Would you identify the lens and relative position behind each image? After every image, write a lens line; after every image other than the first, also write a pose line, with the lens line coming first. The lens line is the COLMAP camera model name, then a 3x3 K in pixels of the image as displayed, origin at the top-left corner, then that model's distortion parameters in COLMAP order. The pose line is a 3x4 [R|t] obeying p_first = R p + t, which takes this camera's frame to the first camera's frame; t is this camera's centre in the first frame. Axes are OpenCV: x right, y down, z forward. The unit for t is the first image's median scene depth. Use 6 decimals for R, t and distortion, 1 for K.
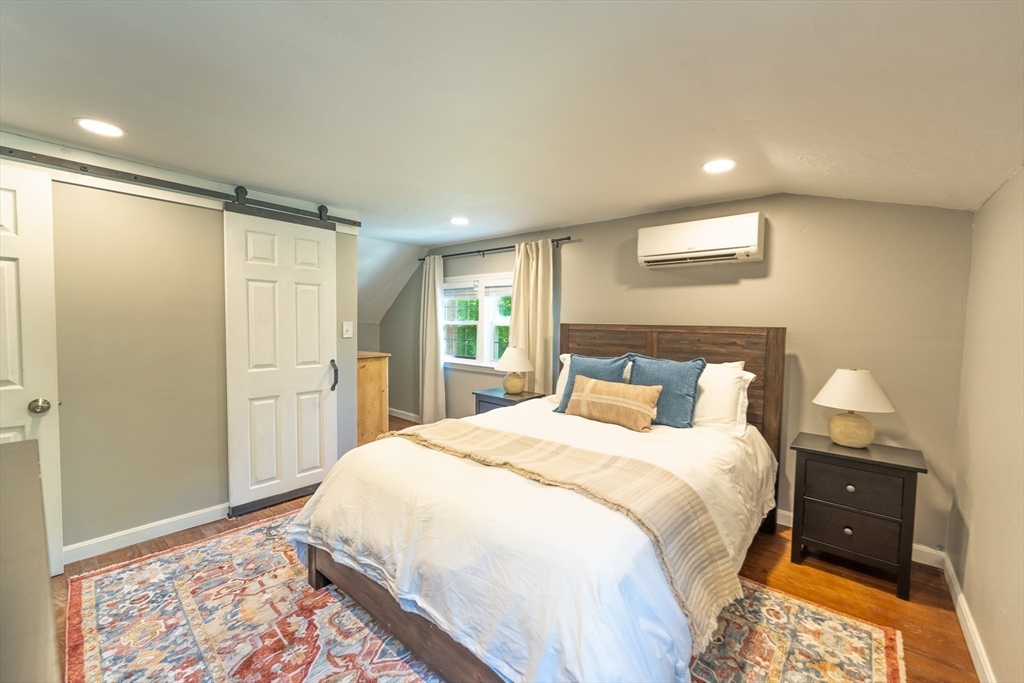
lens RADIAL K [[411.0, 0, 512.0], [0, 411.0, 341.5], [0, 0, 1]] dist [-0.002404, -0.000061]
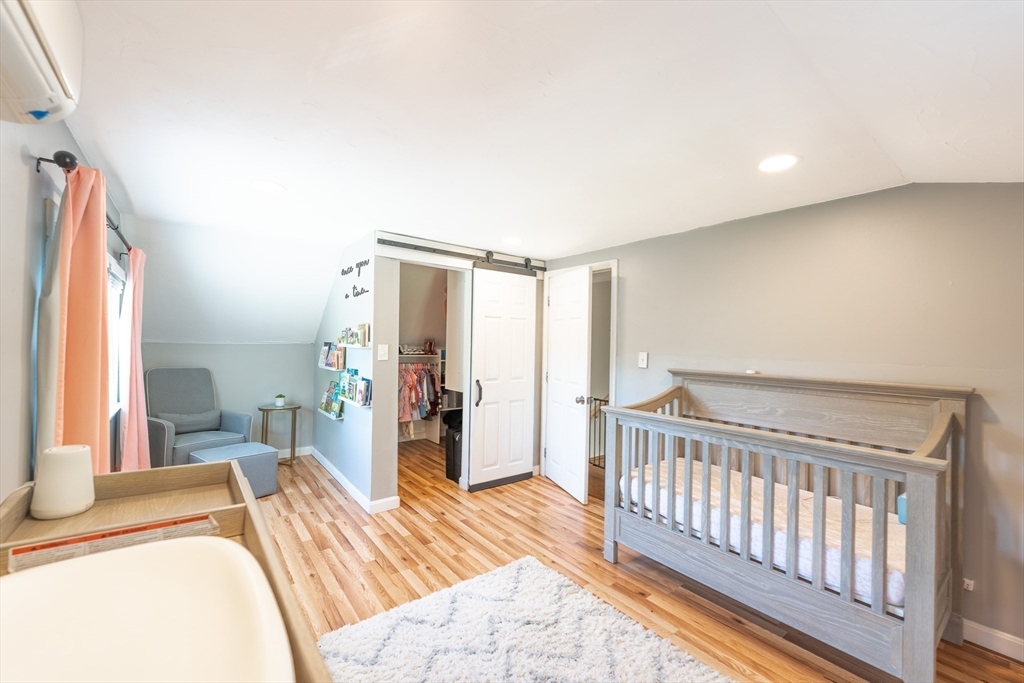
lens RADIAL K [[411.0, 0, 512.0], [0, 411.0, 341.5], [0, 0, 1]] dist [-0.002404, -0.000061]
pose [[0.974596, -0.007525, -0.223844, -0.216048], [-0.005474, 0.998337, -0.057395, 0.010179], [0.223904, 0.057162, 0.972933, -0.270571]]
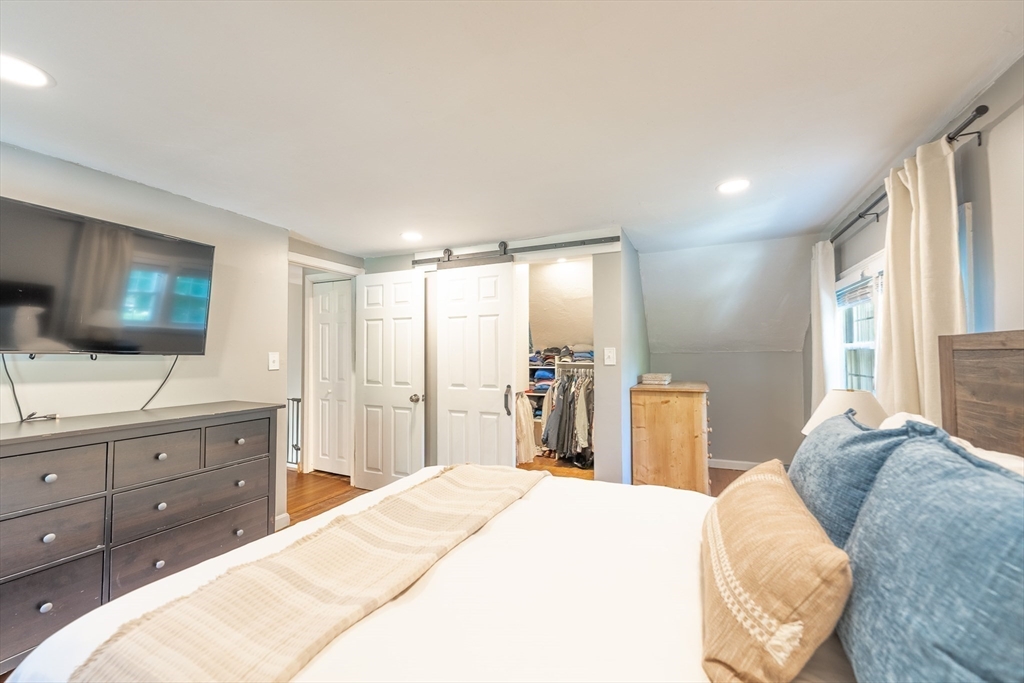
lens RADIAL K [[411.0, 0, 512.0], [0, 411.0, 341.5], [0, 0, 1]] dist [-0.002404, -0.000061]
pose [[0.258674, -0.048635, -0.964740, 0.583577], [-0.032600, 0.997723, -0.059039, -0.003512], [0.965414, 0.046723, 0.256499, 0.754778]]
